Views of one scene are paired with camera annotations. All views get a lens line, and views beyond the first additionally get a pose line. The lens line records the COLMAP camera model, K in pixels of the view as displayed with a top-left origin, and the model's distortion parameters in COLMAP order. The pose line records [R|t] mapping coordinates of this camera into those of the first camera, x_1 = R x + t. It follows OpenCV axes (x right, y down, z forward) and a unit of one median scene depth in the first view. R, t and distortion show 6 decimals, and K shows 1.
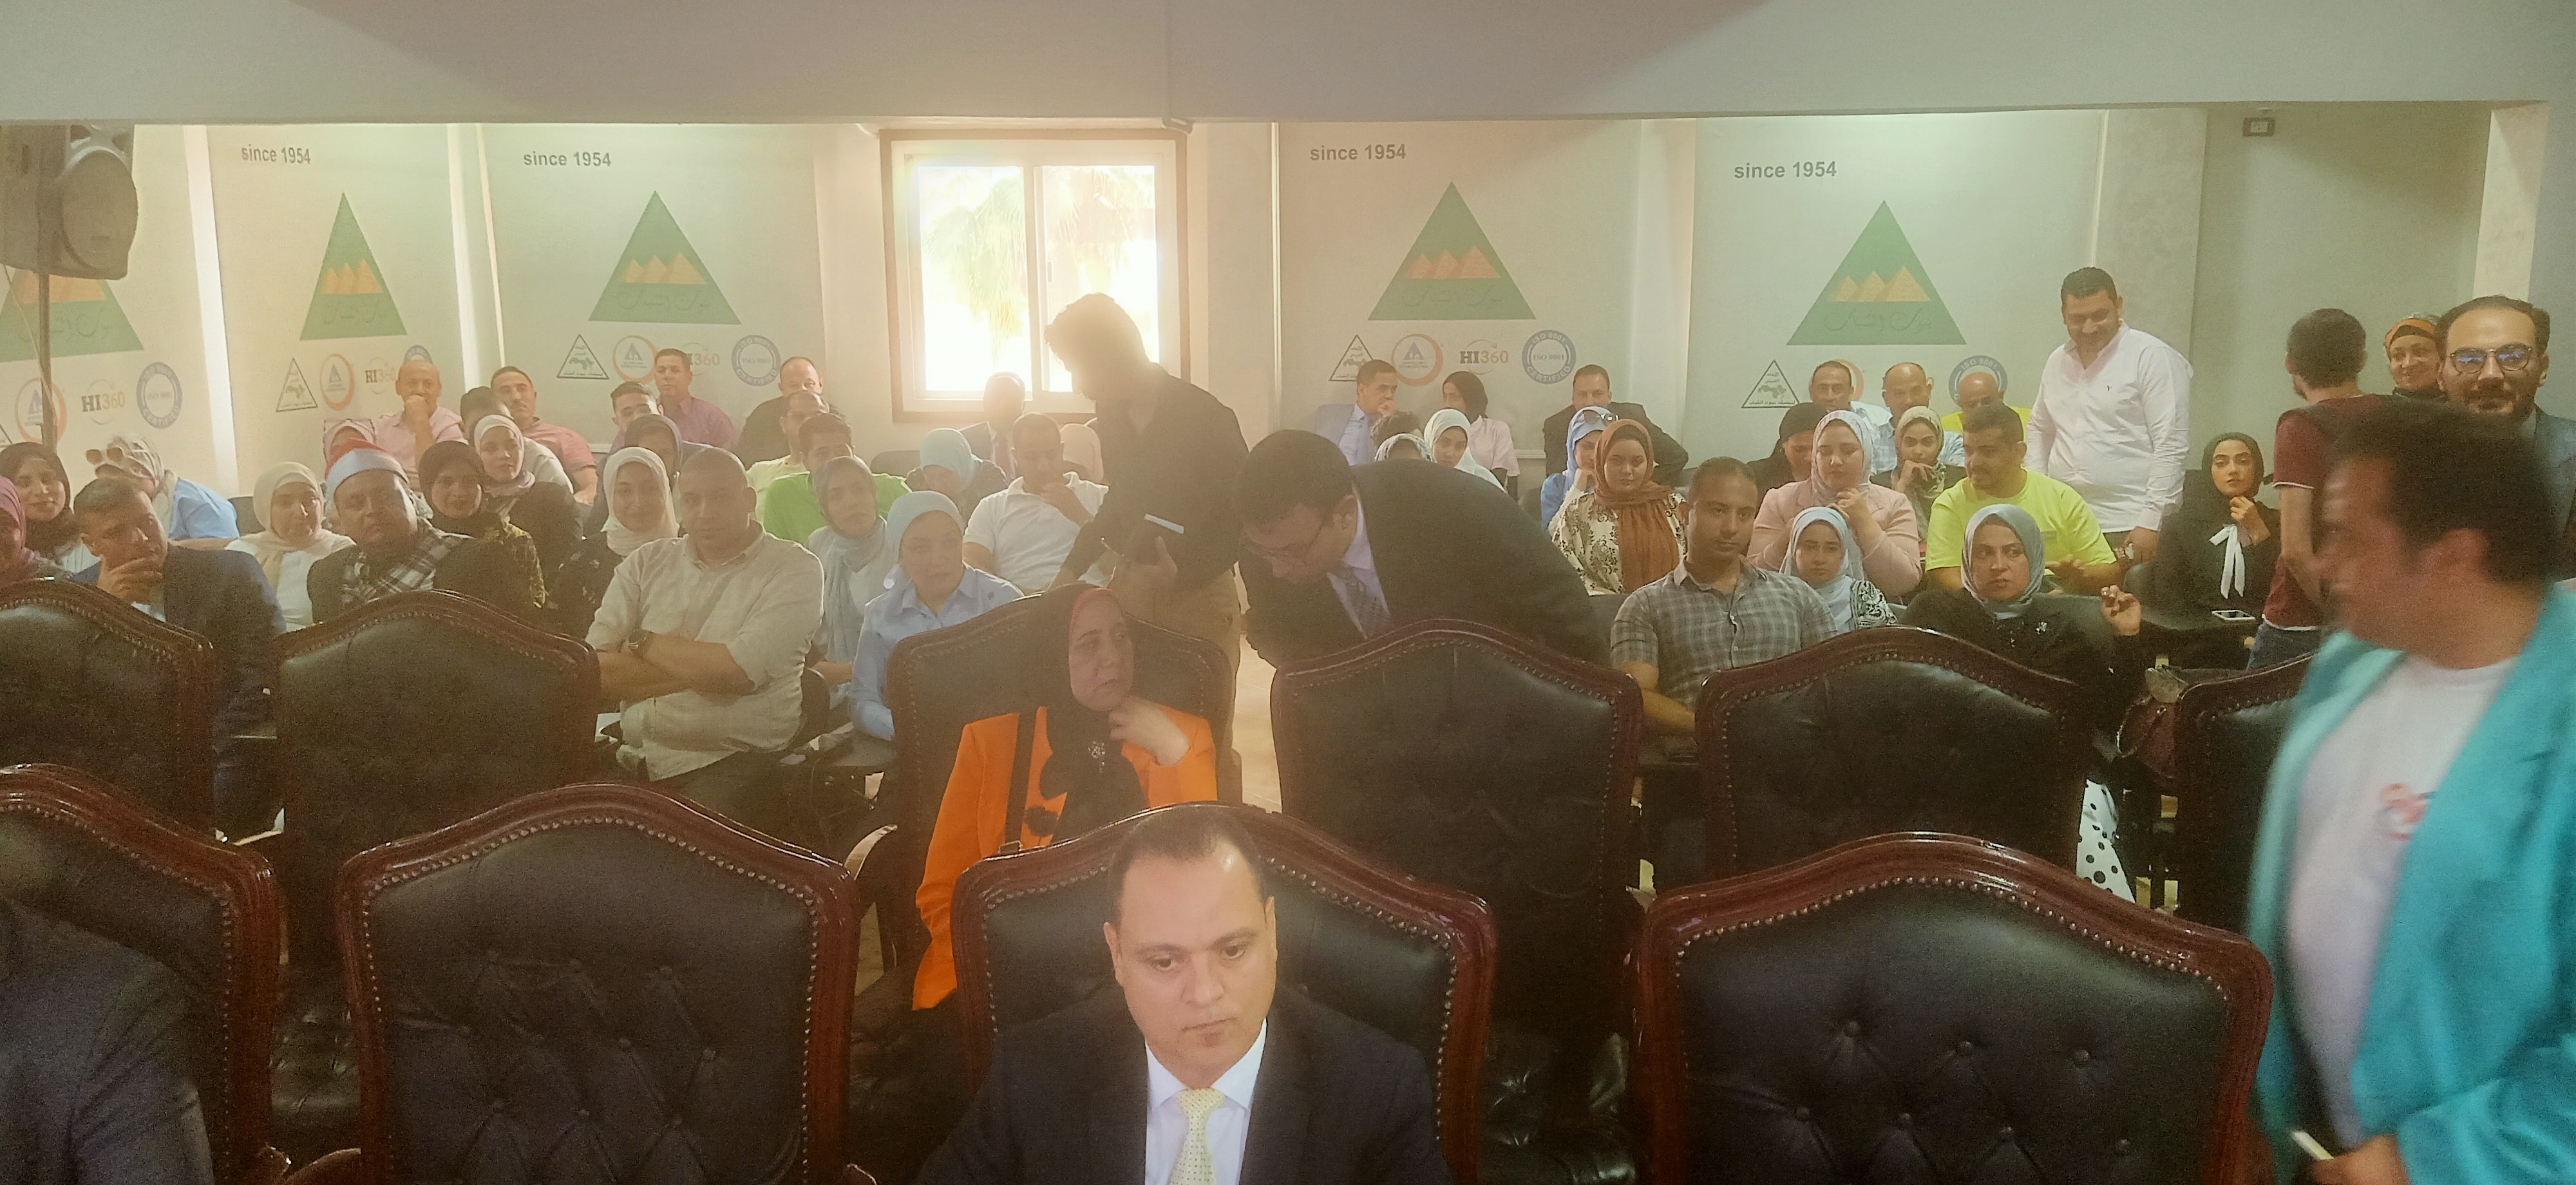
lens RADIAL K [[1819.6, 0, 1288.0], [0, 1819.6, 592.5], [0, 0, 1]] dist [0.066629, -0.122907]
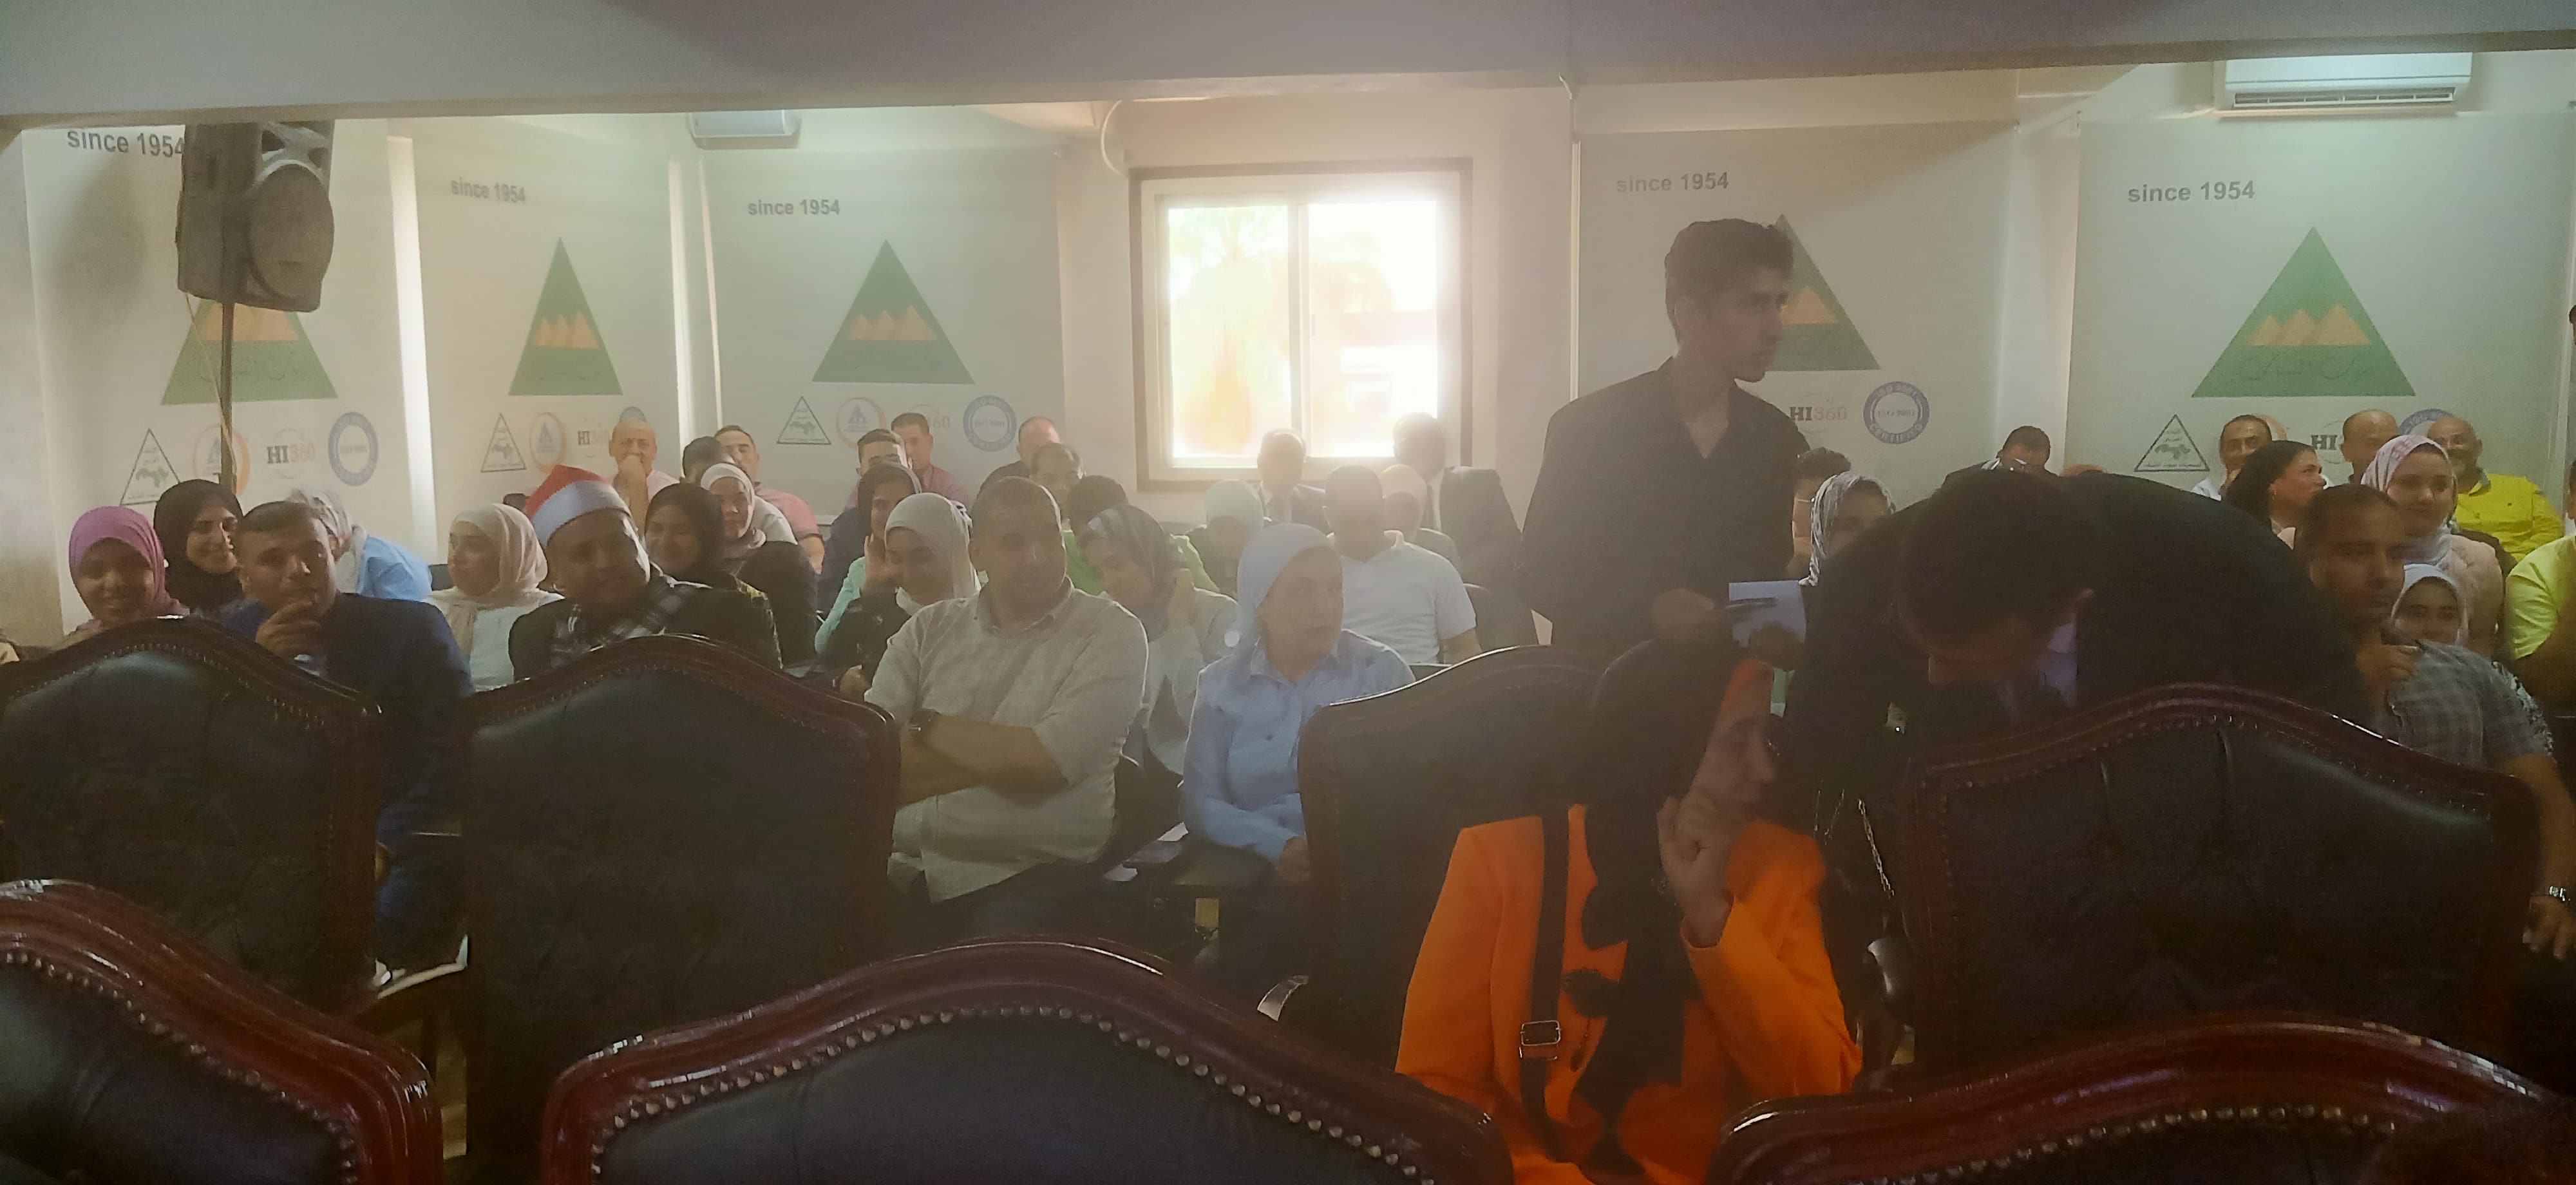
lens RADIAL K [[1819.6, 0, 1288.0], [0, 1819.6, 592.5], [0, 0, 1]] dist [0.066629, -0.122907]
pose [[0.996147, 0.004984, -0.087554, -0.091203], [-0.010183, 0.998204, -0.059033, 0.012099], [0.087103, 0.059697, 0.994409, 0.168949]]
